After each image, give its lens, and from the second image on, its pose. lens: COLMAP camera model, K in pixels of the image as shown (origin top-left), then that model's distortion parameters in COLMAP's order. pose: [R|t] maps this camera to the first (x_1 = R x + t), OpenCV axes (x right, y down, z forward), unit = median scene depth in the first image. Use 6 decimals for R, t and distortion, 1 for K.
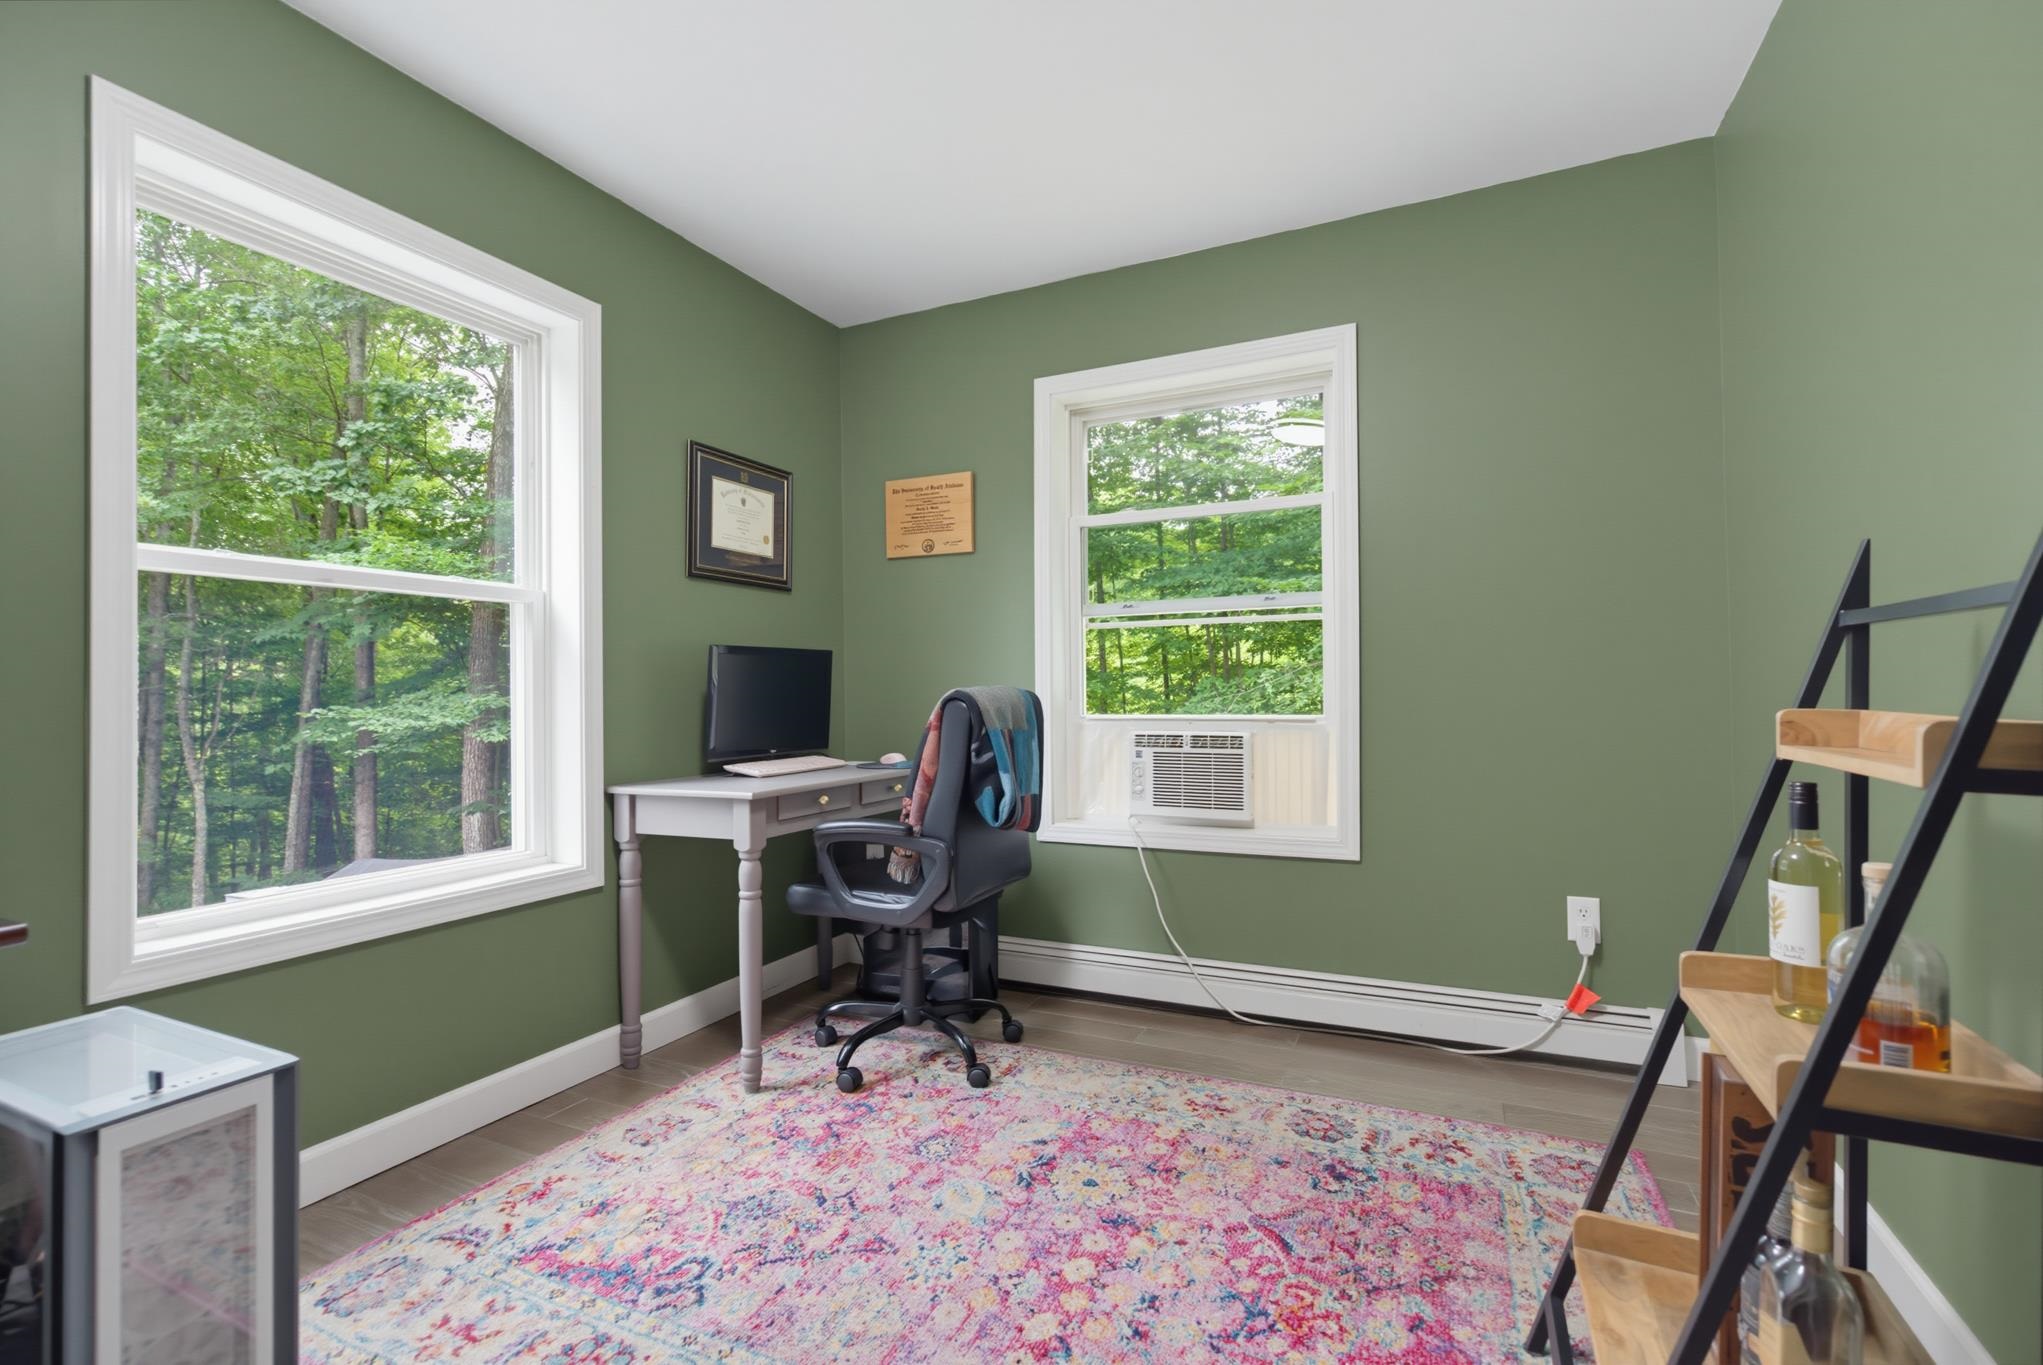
lens RADIAL K [[925.3, 0, 1020.2], [0, 925.3, 686.9], [0, 0, 1]] dist [-0.001186, -0.001190]
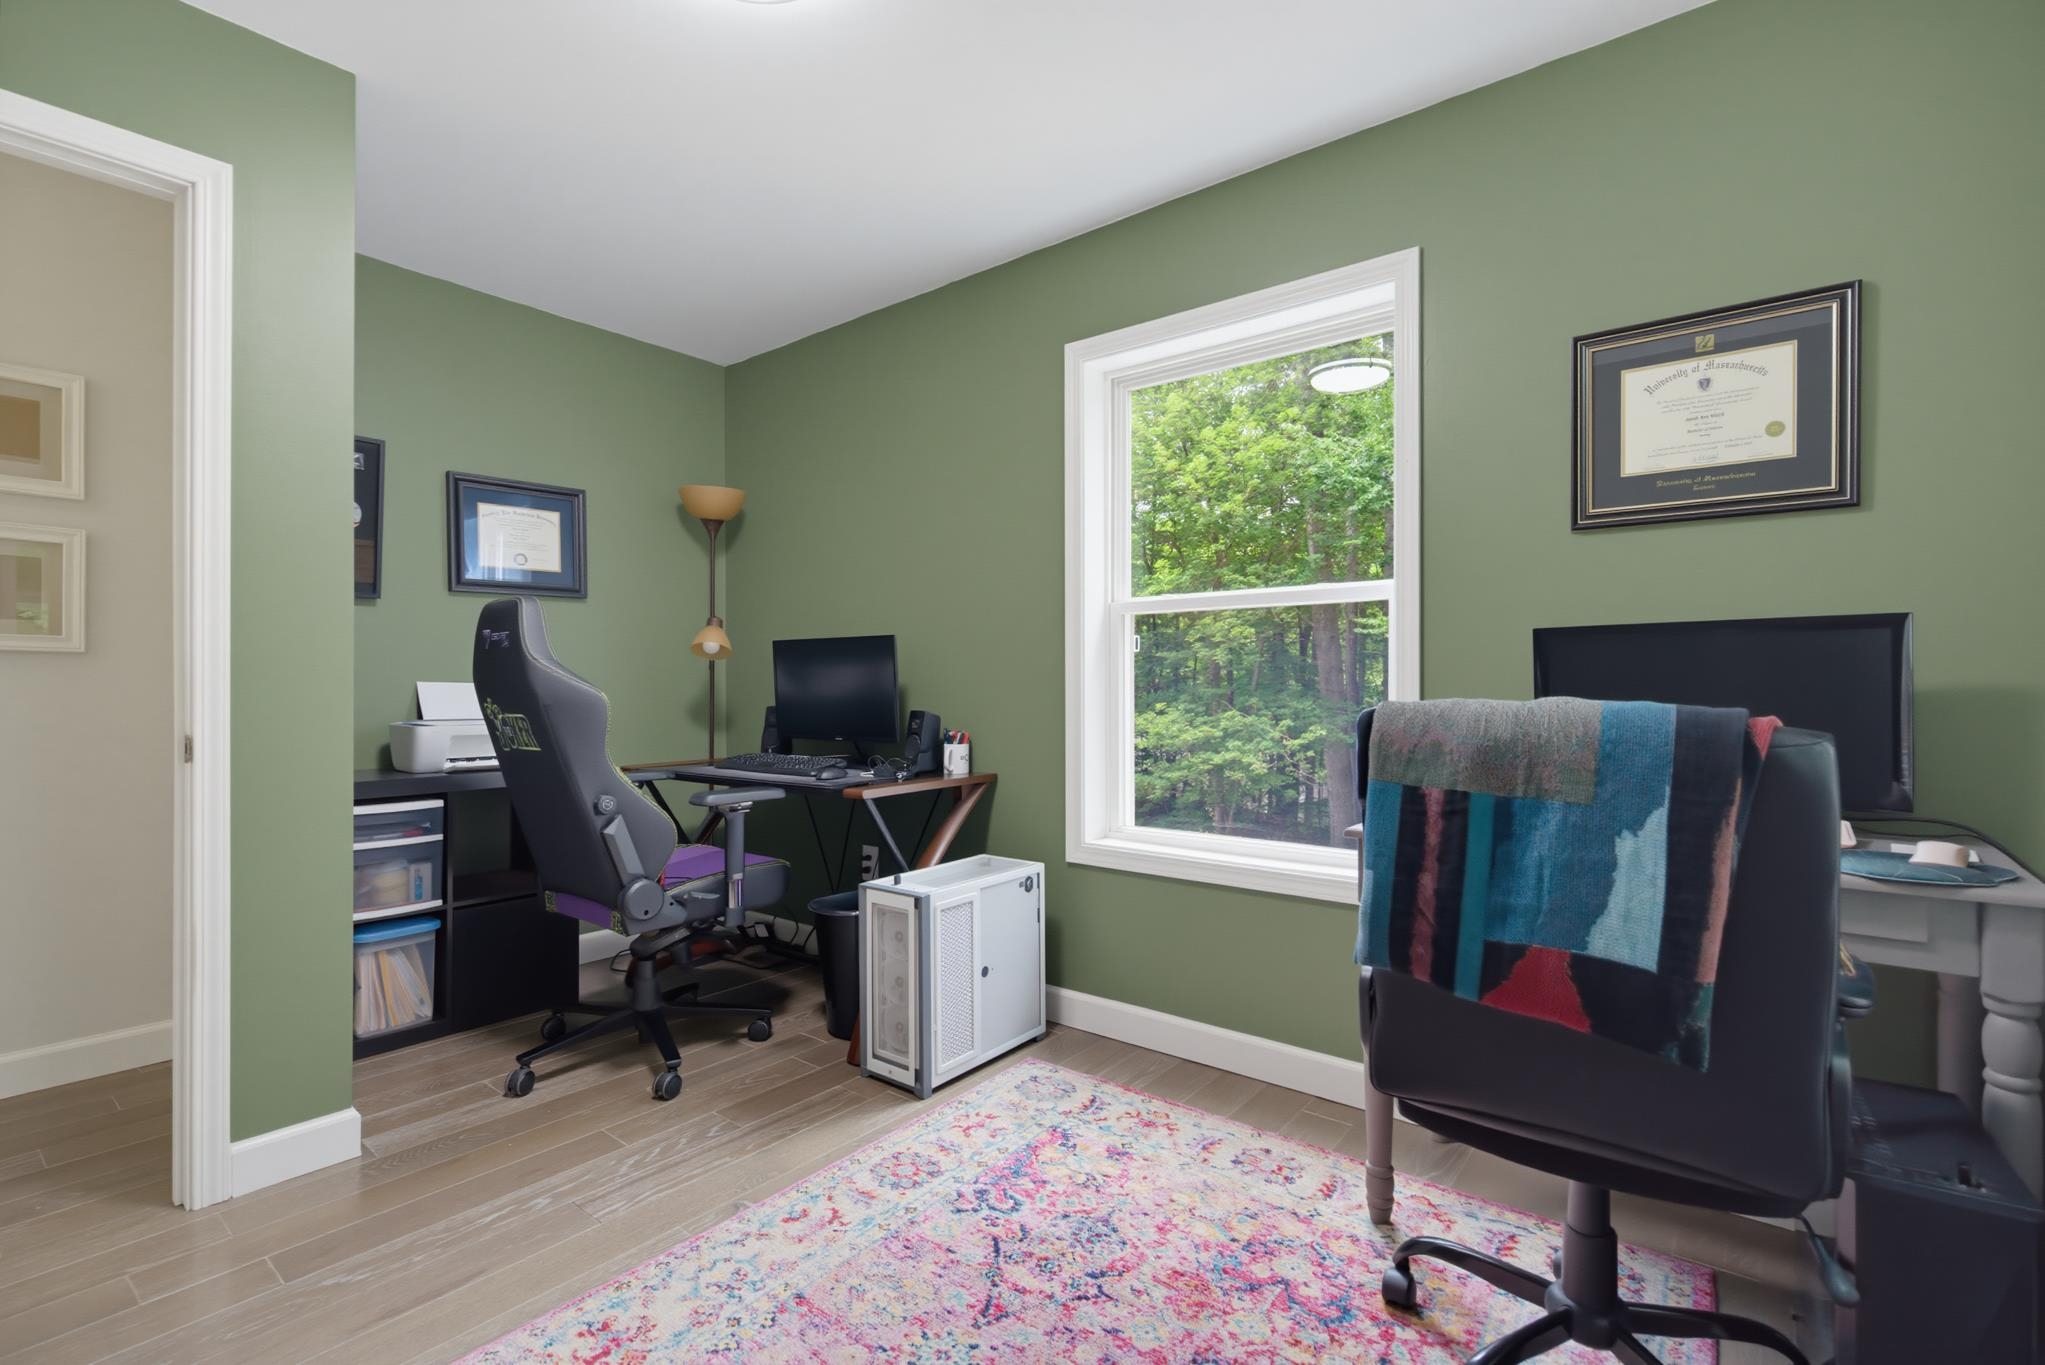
lens RADIAL K [[926.2, 0, 1025.3], [0, 926.2, 680.0], [0, 0, 1]] dist [-0.001186, -0.001190]
pose [[-0.223506, 0.009444, -0.974657, 0.643971], [0.005358, 0.999950, 0.008461, -0.018334], [0.974688, -0.003331, -0.223545, 1.117020]]
